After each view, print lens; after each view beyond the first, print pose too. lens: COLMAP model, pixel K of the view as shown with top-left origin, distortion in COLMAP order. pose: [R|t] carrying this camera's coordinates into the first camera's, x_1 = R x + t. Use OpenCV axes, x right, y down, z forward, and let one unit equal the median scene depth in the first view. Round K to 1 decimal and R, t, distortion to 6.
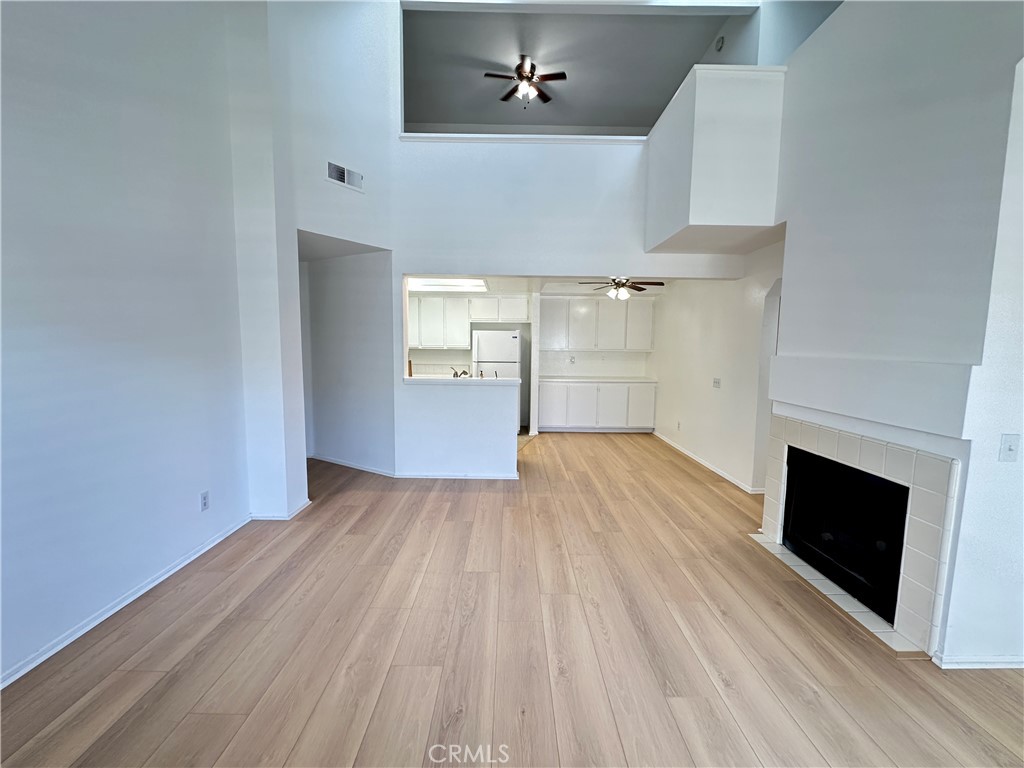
lens RADIAL K [[408.0, 0, 512.0], [0, 408.0, 384.0], [0, 0, 1]] dist [-0.001808, -0.000147]
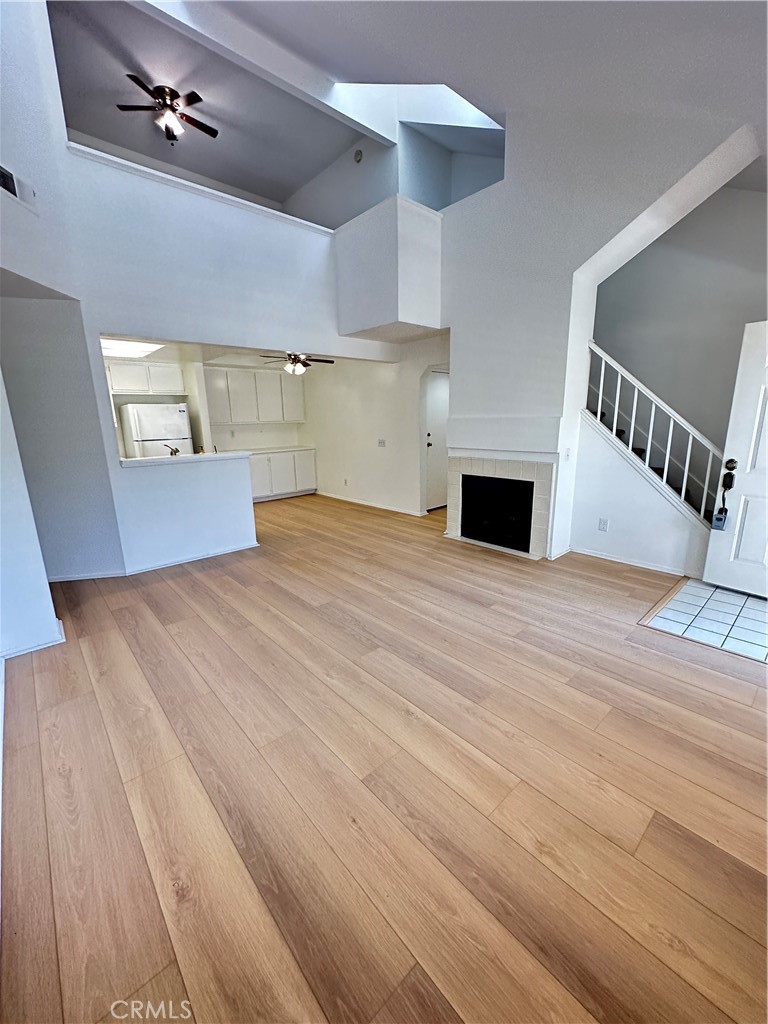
lens RADIAL K [[408.0, 0, 384.0], [0, 408.0, 512.0], [0, 0, 1]] dist [-0.001808, -0.000147]
pose [[0.748745, -0.175631, 0.639167, -0.440622], [0.092620, 0.982520, 0.161478, 0.005135], [-0.656355, -0.061706, 0.751924, -0.014732]]
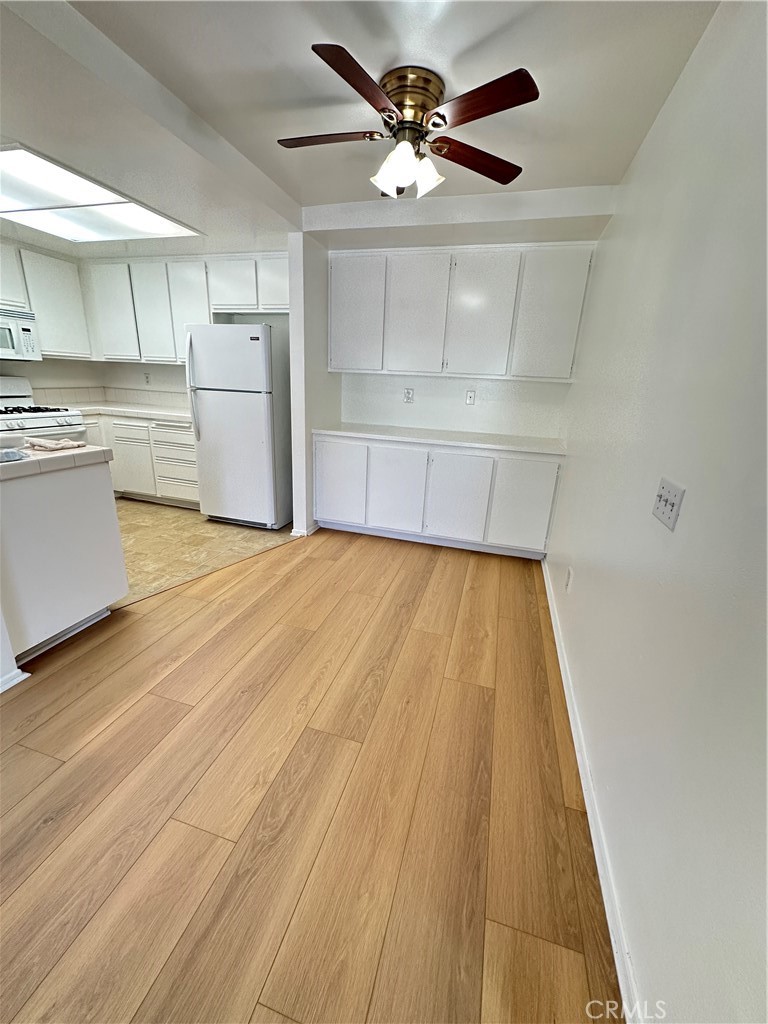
lens RADIAL K [[408.0, 0, 384.0], [0, 408.0, 512.0], [0, 0, 1]] dist [-0.001808, -0.000147]
pose [[0.957605, 0.119764, -0.262010, 0.478358], [-0.062975, 0.974519, 0.215285, -0.043952], [0.281117, -0.189658, 0.940746, 0.863367]]
